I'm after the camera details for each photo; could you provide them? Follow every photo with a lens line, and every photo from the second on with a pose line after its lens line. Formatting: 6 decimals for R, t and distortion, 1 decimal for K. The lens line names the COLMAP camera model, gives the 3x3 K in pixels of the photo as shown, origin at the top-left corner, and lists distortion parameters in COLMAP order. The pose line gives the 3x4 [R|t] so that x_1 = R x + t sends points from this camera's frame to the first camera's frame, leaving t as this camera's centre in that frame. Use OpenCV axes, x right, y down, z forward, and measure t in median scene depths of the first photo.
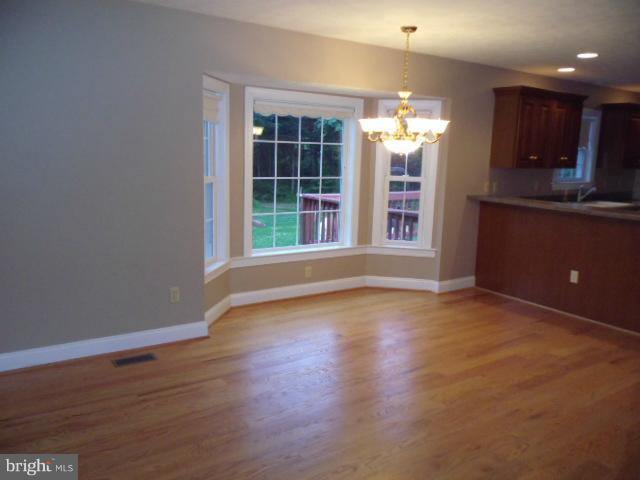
lens RADIAL K [[525.0, 0, 320.0], [0, 525.0, 240.0], [0, 0, 1]] dist [-0.008403, -0.005427]
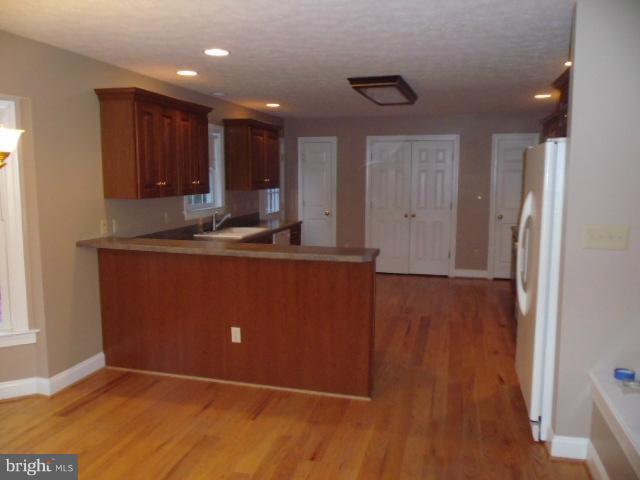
lens RADIAL K [[525.0, 0, 320.0], [0, 525.0, 240.0], [0, 0, 1]] dist [-0.008403, -0.005427]
pose [[0.757486, -0.107118, 0.644004, 0.081284], [0.129273, 0.991526, 0.012870, -0.056016], [-0.639925, 0.073503, 0.764914, 0.274762]]
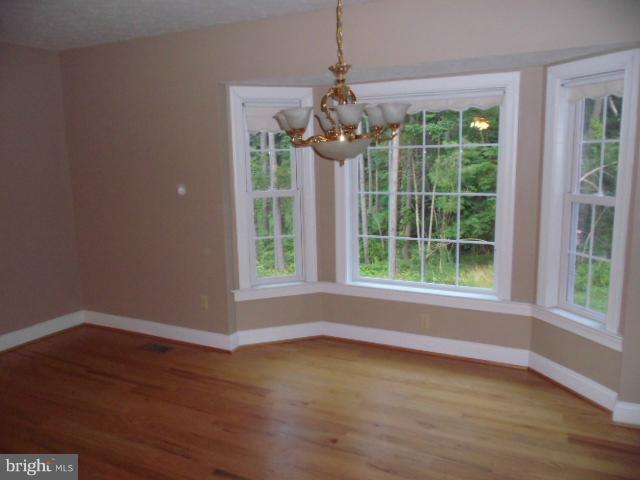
lens RADIAL K [[525.0, 0, 320.0], [0, 525.0, 240.0], [0, 0, 1]] dist [-0.008403, -0.005427]
pose [[0.489184, 0.101500, -0.866255, 0.510356], [-0.124033, 0.991207, 0.046098, -0.063922], [0.863316, 0.084894, 0.497472, 0.478695]]
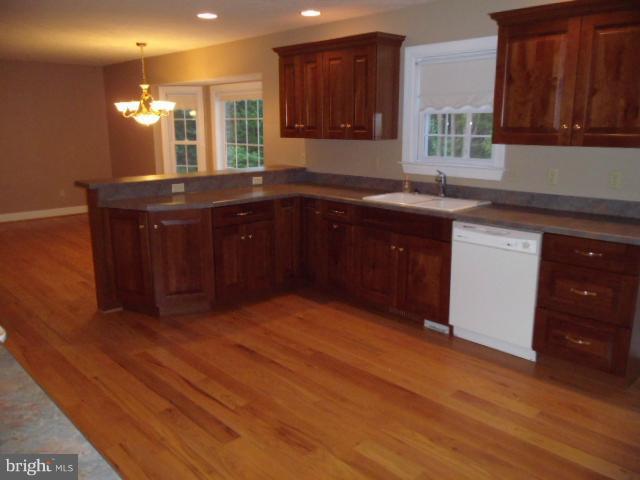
lens RADIAL K [[560.9, 0, 320.0], [0, 560.9, 240.0], [0, 0, 1]] dist [0.051326, -0.002818]
pose [[0.122132, 0.172643, -0.977383, 1.386005], [-0.165532, 0.974506, 0.151450, -0.121317], [0.978613, 0.143291, 0.147596, 0.942596]]
